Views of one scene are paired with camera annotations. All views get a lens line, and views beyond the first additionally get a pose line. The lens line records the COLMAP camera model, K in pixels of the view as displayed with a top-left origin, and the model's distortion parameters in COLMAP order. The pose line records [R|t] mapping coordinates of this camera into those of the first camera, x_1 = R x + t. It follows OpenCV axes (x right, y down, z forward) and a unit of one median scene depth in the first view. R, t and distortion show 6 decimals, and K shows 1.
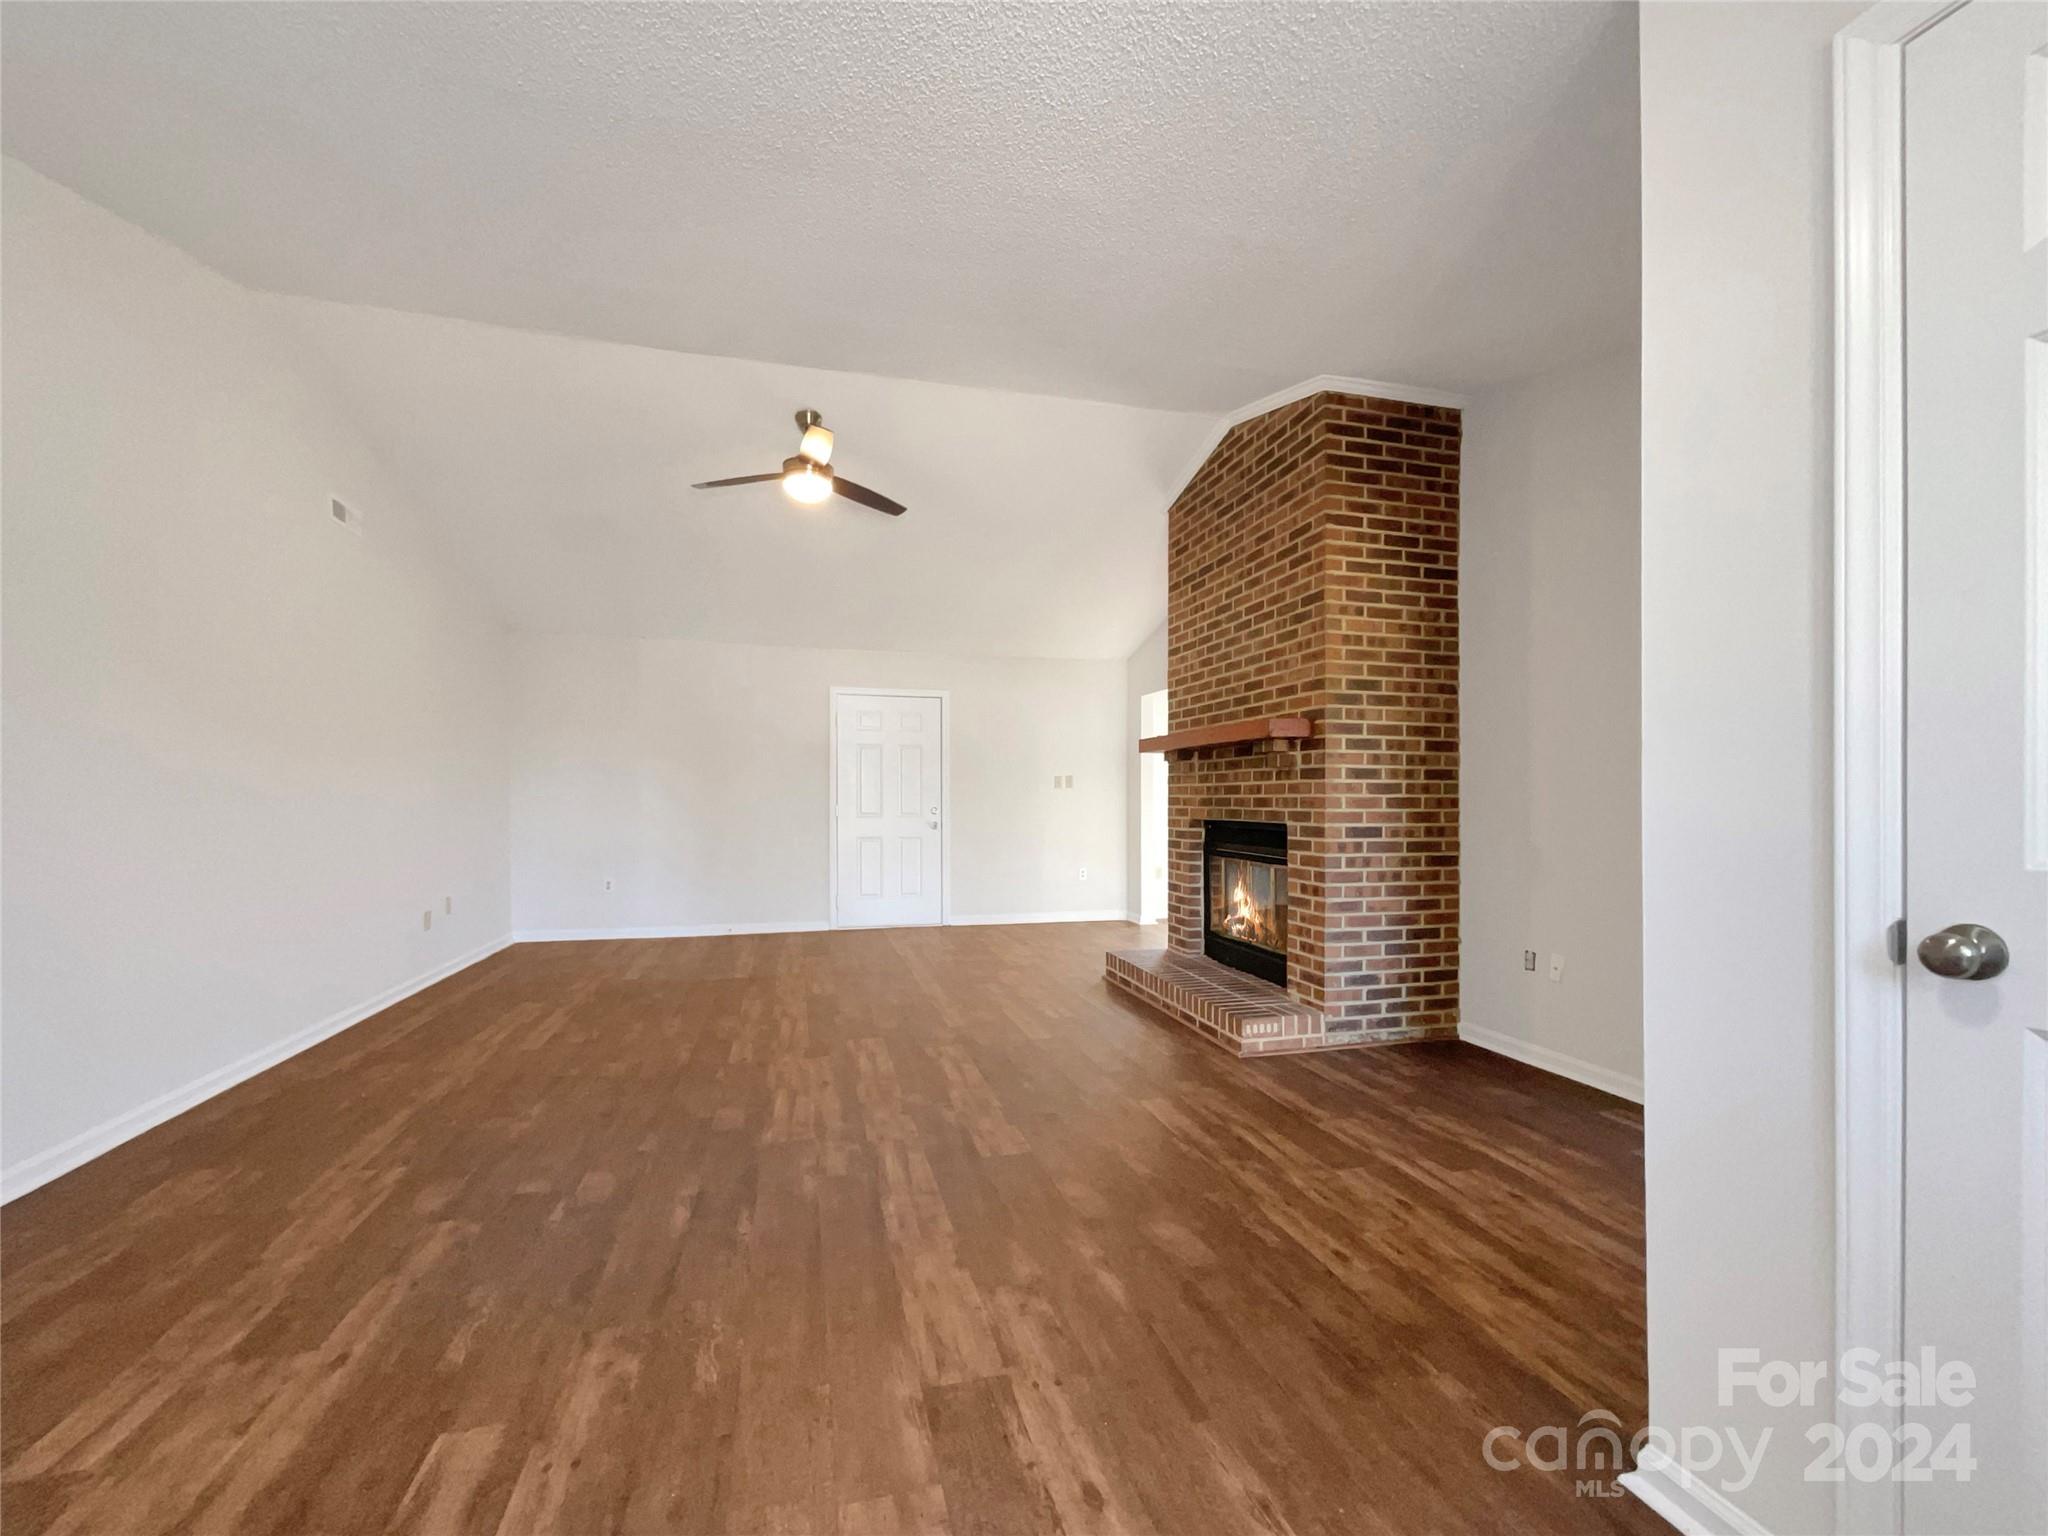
lens RADIAL K [[831.1, 0, 1003.7], [0, 831.1, 800.7], [0, 0, 1]] dist [-0.002090, 0.001180]
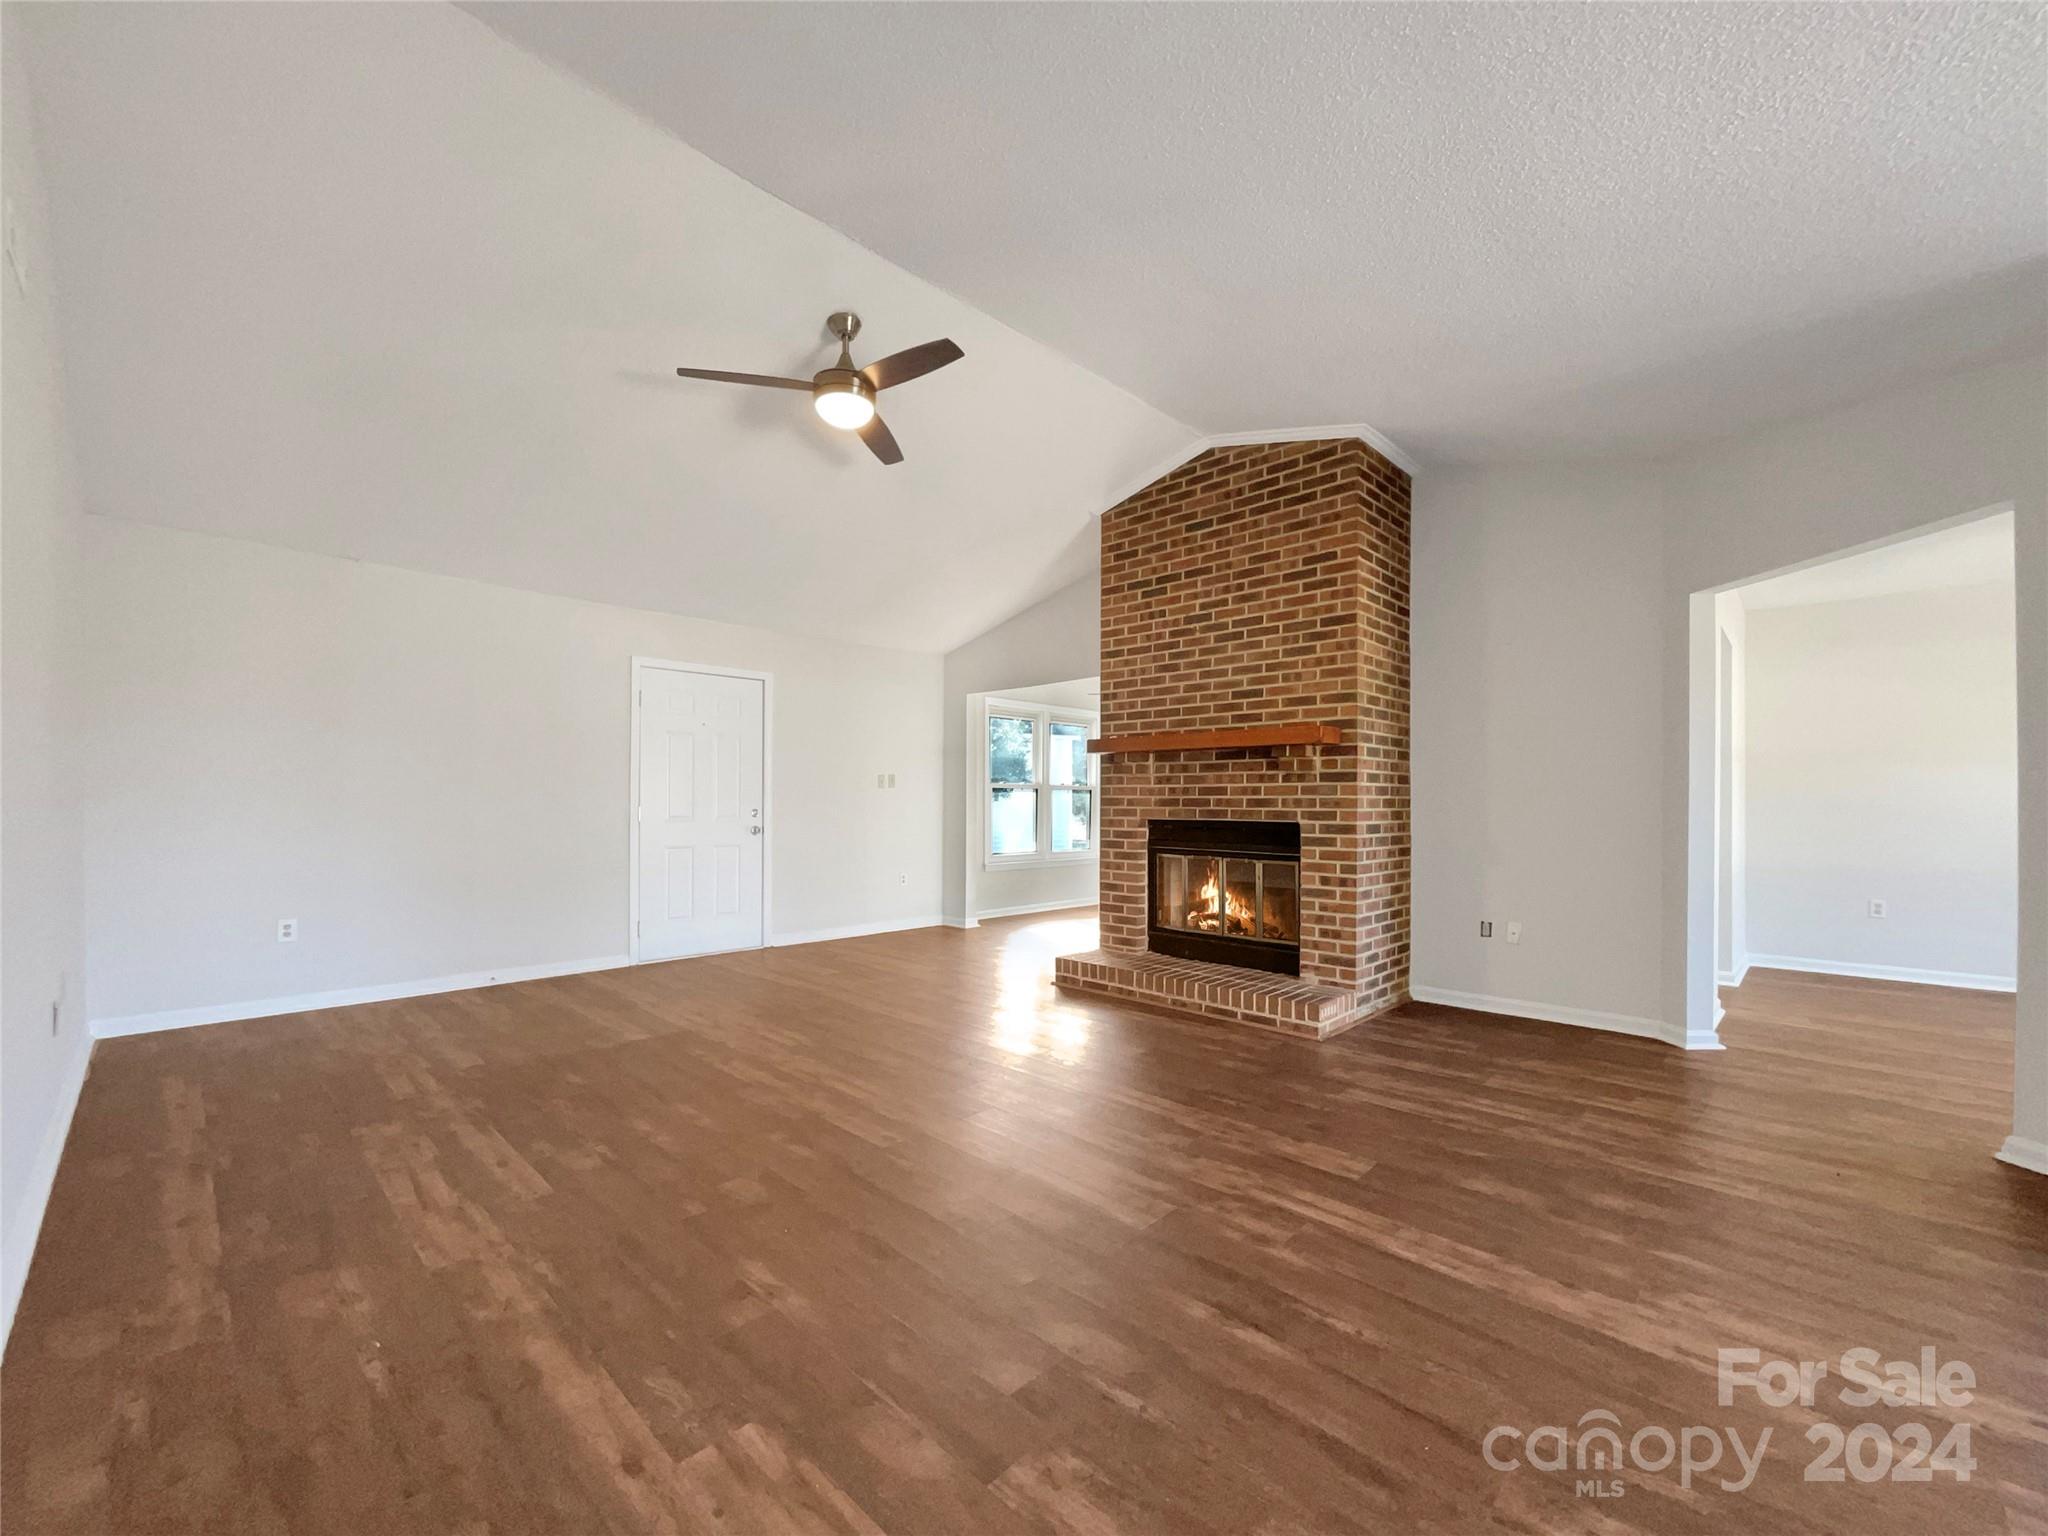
lens RADIAL K [[831.1, 0, 1016.8], [0, 831.1, 798.1], [0, 0, 1]] dist [-0.002090, 0.001180]
pose [[0.859794, 0.001568, 0.510639, -0.542214], [0.000349, 0.999993, -0.003658, -0.000418], [-0.510641, 0.003323, 0.859787, 0.249516]]
